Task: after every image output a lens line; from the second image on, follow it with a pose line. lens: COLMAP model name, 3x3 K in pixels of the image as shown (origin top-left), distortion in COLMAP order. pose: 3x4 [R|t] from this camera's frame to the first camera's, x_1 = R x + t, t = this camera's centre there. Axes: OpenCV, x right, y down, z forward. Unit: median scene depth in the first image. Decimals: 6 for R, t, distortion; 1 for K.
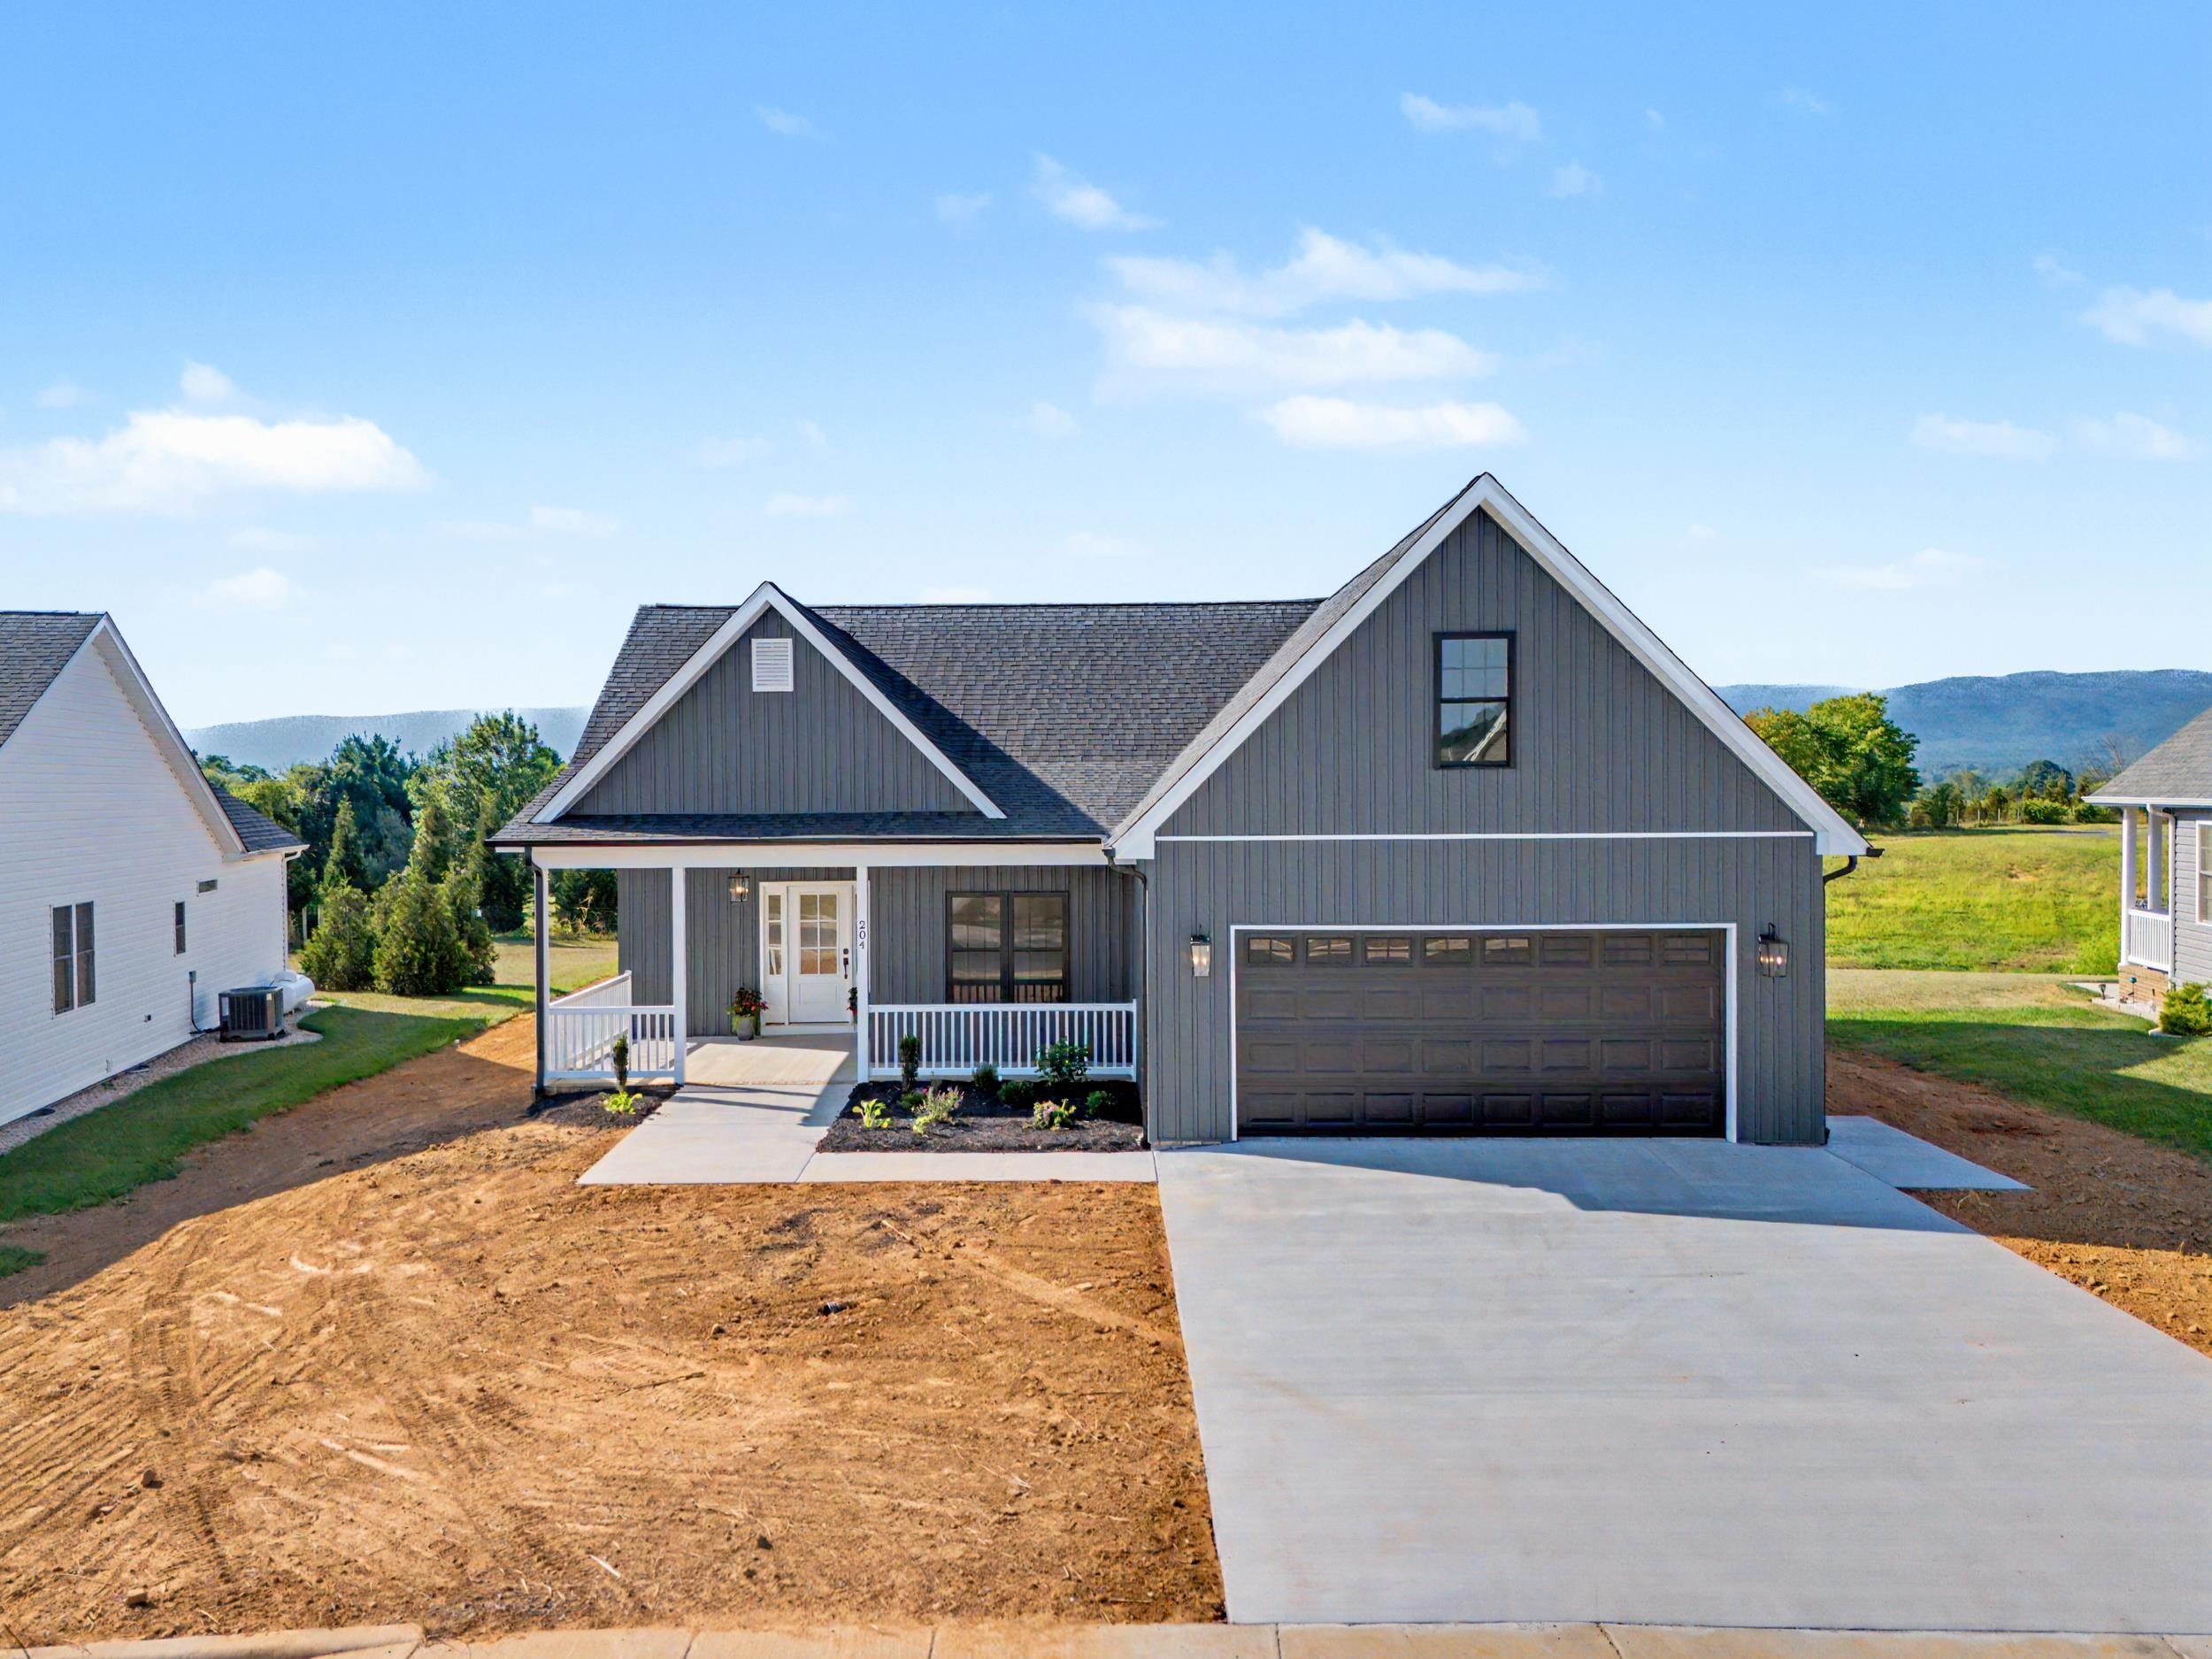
lens RADIAL K [[1733.9, 0, 1032.0], [0, 1733.9, 827.0], [0, 0, 1]] dist [0.000299, 0.064237]
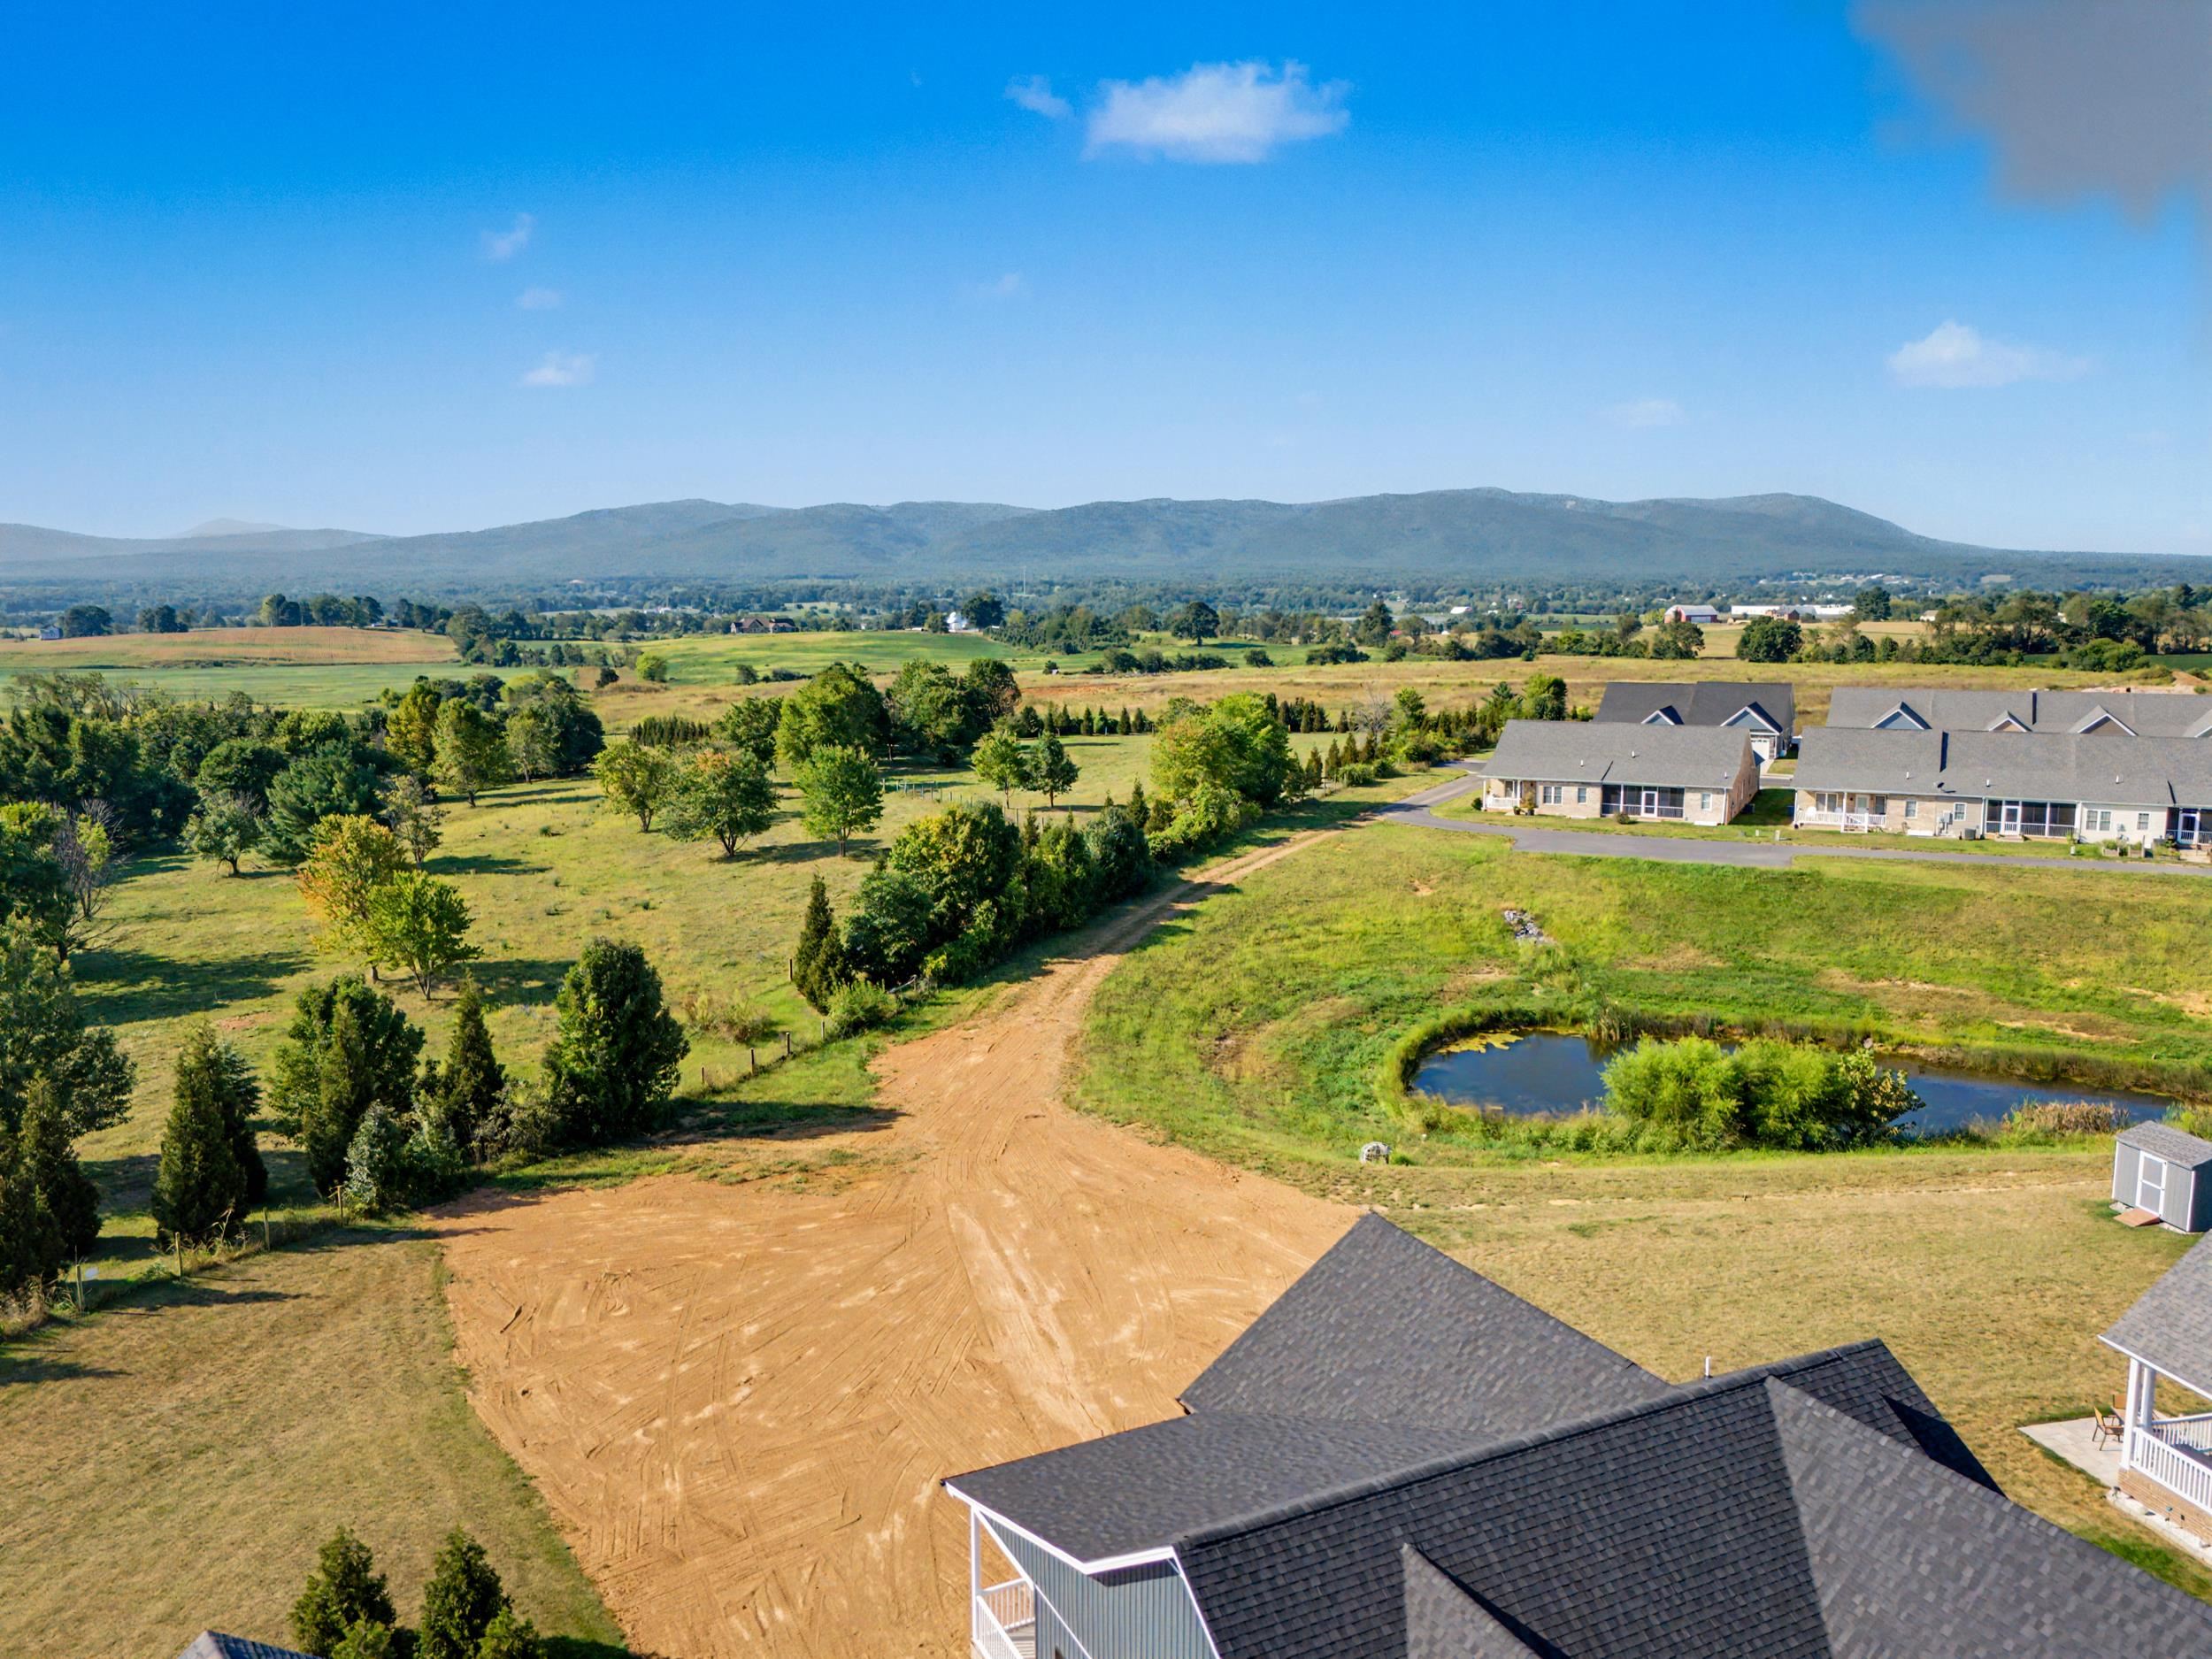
lens RADIAL K [[1629.4, 0, 1106.0], [0, 1629.4, 829.5], [0, 0, 1]] dist [0.086717, -0.087943]
pose [[0.881446, -0.063715, 0.467968, -0.805826], [0.005922, 0.992271, 0.123944, -0.755426], [-0.472249, -0.106479, 0.875011, 0.468142]]
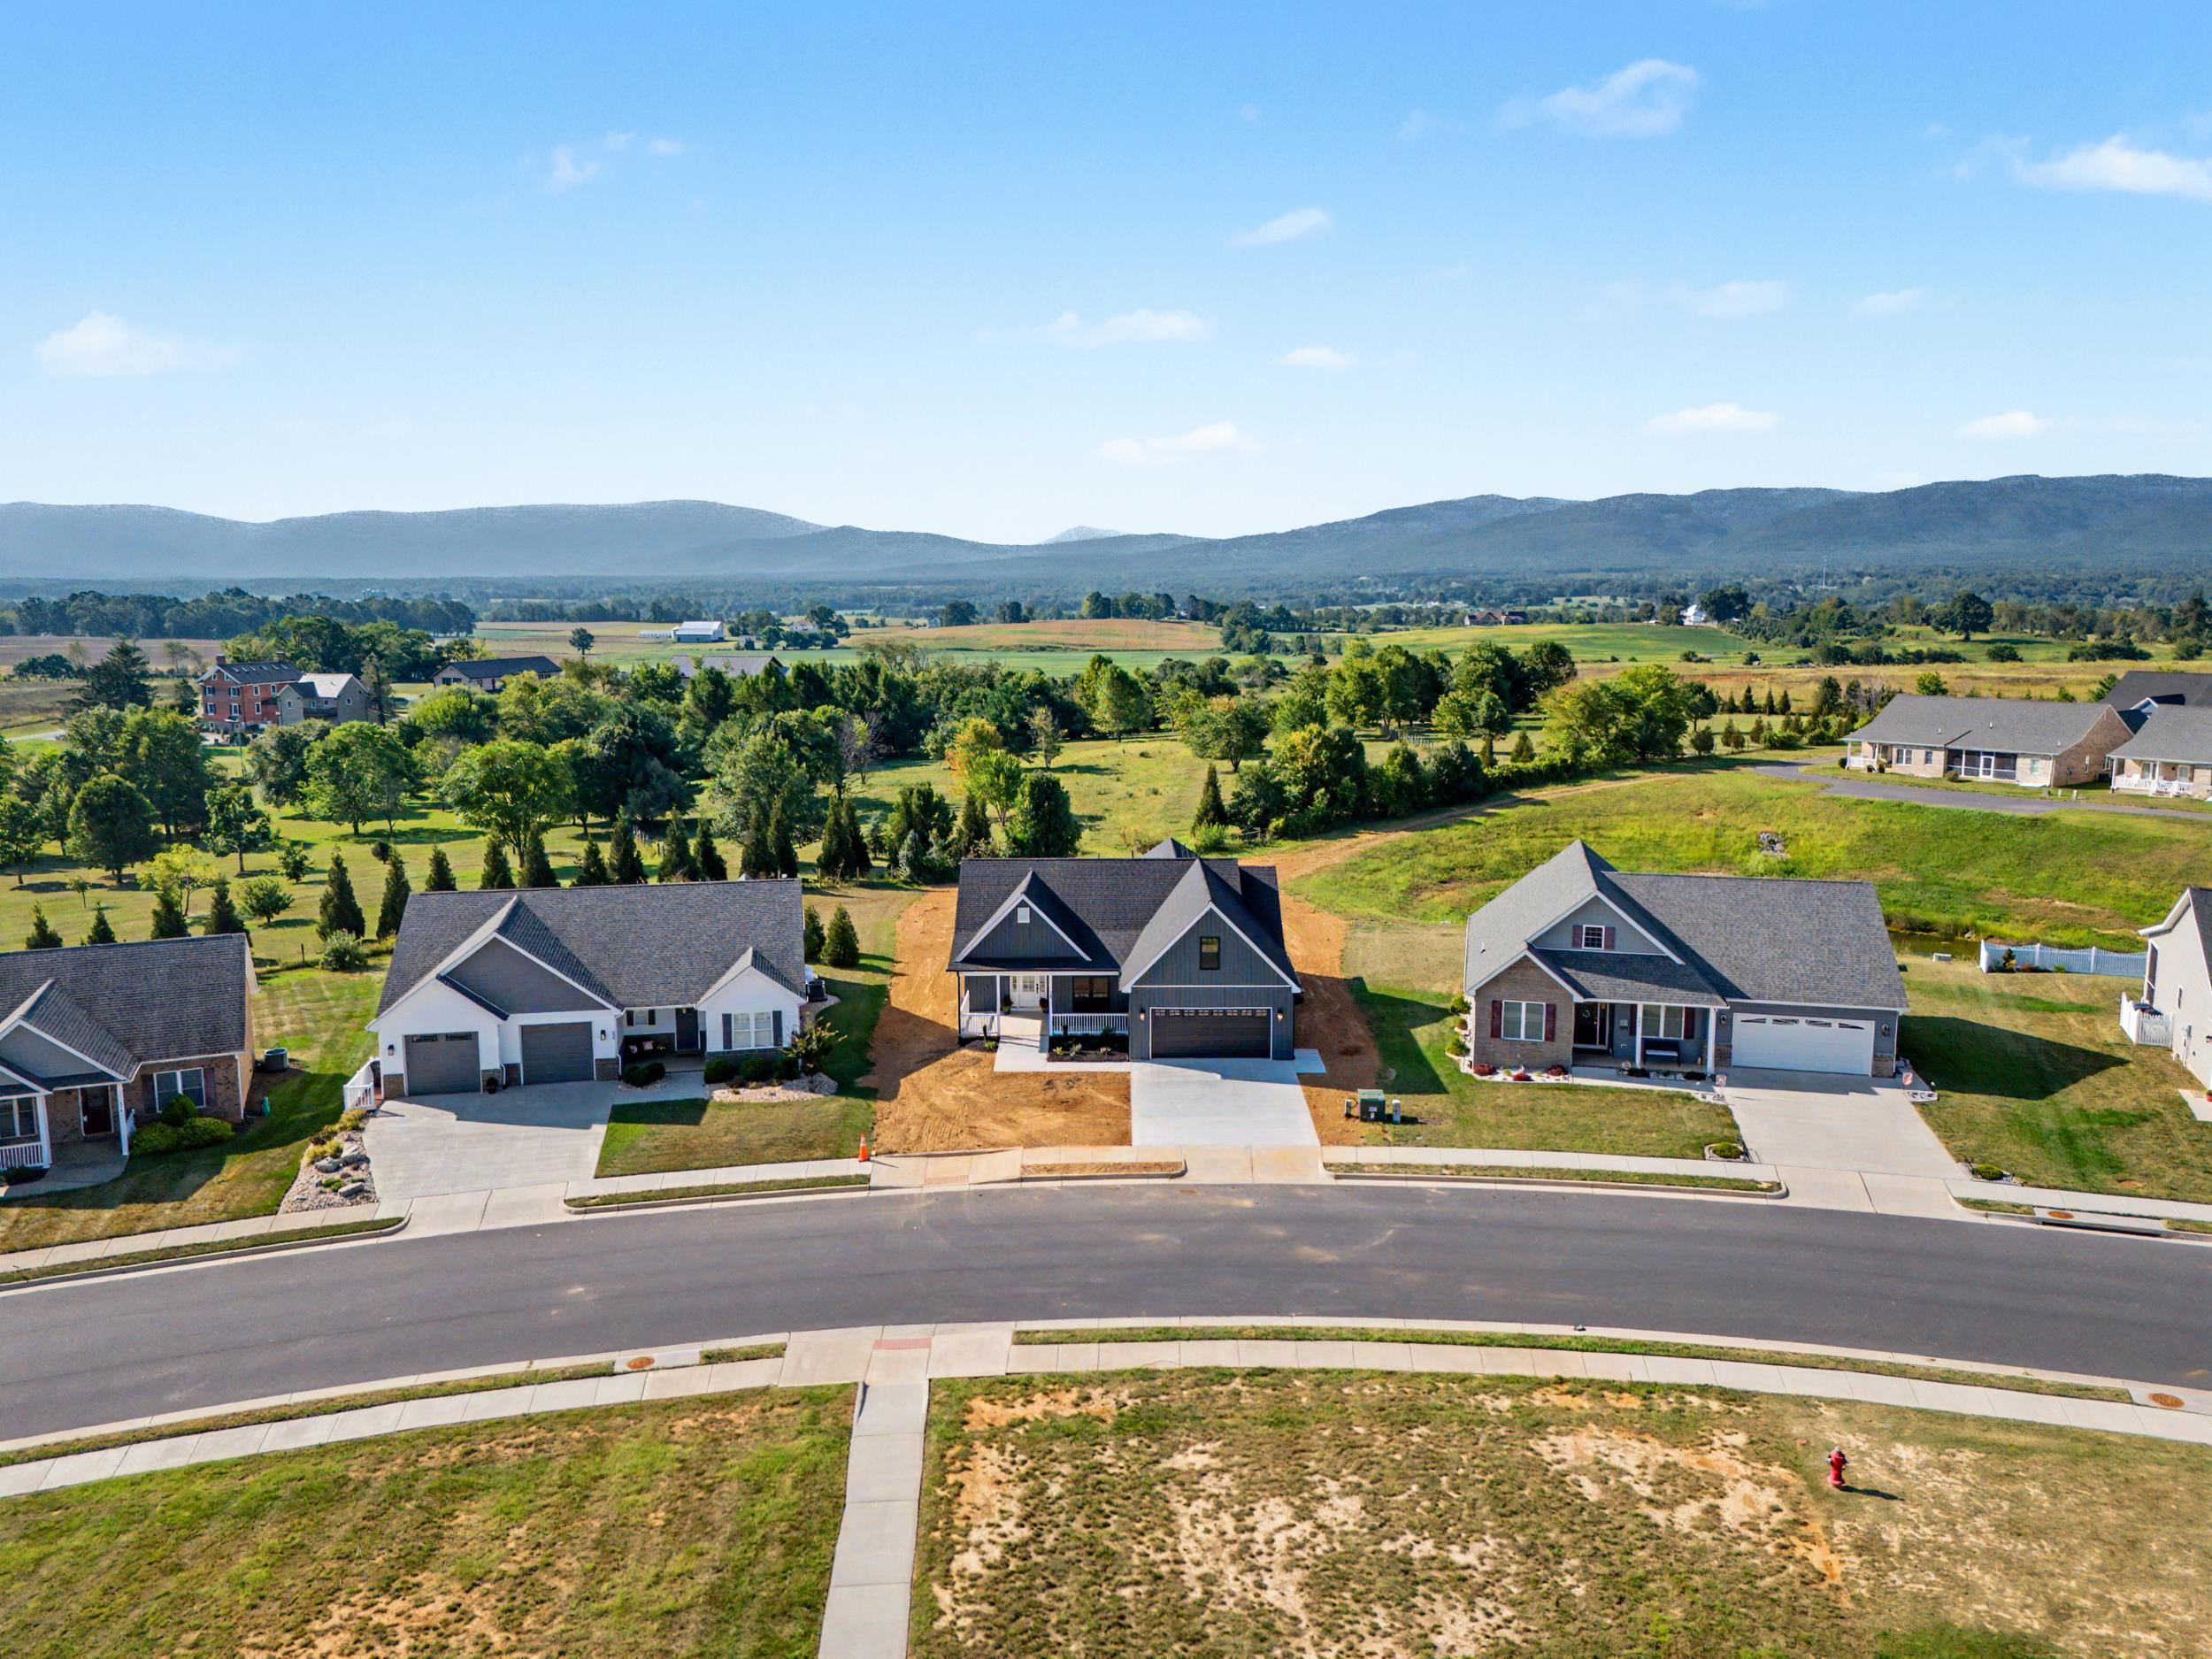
lens RADIAL K [[1625.5, 0, 1102.3], [0, 1625.5, 832.6], [0, 0, 1]] dist [0.087314, -0.094523]
pose [[0.999752, 0.001542, 0.022221, -0.066591], [-0.004390, 0.991675, 0.128691, -0.692437], [-0.021838, -0.128757, 0.991436, -2.245465]]
